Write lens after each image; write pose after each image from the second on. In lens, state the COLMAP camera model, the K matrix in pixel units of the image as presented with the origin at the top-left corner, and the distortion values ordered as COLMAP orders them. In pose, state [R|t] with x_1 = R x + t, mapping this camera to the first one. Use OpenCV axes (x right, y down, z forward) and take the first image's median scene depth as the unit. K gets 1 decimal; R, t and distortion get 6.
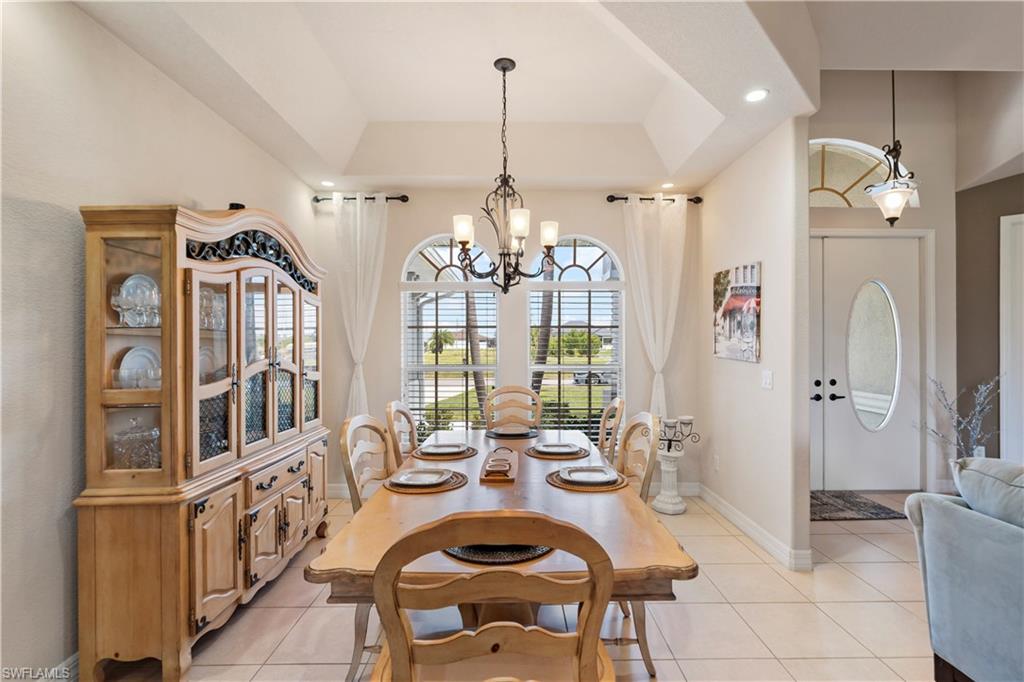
lens RADIAL K [[467.9, 0, 519.0], [0, 467.9, 341.7], [0, 0, 1]] dist [-0.007800, 0.001869]
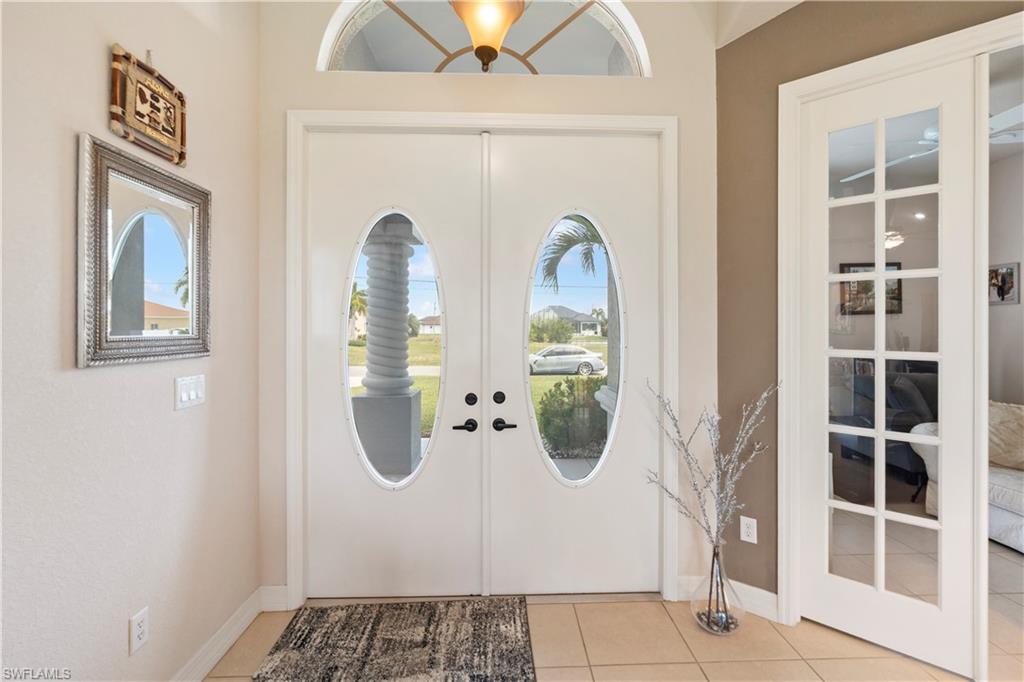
lens RADIAL K [[467.9, 0, 514.8], [0, 467.9, 330.3], [0, 0, 1]] dist [-0.007800, 0.001869]
pose [[0.999579, 0.000761, 0.029008, 0.729234], [-0.000941, 0.999981, 0.006170, 0.005162], [-0.029003, -0.006195, 0.999560, 0.485929]]
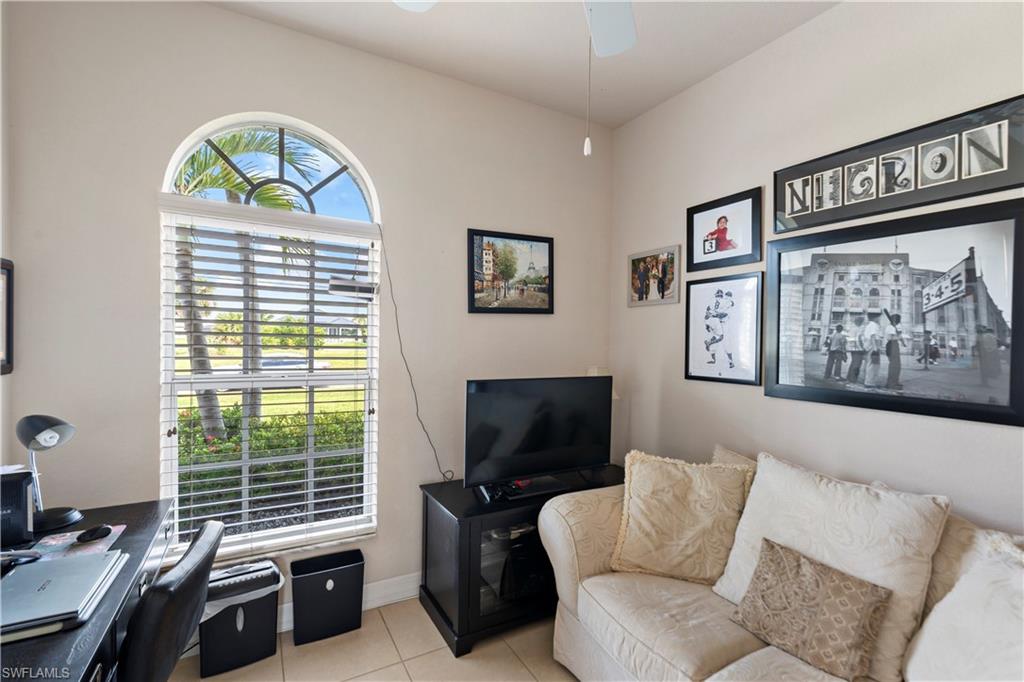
lens RADIAL K [[467.9, 0, 518.9], [0, 467.9, 342.1], [0, 0, 1]] dist [-0.007800, 0.001869]
pose [[0.868438, 0.006726, 0.495753, 1.233734], [-0.016859, 0.999730, 0.015968, 0.005058], [-0.495512, -0.022225, 0.868317, 0.917800]]
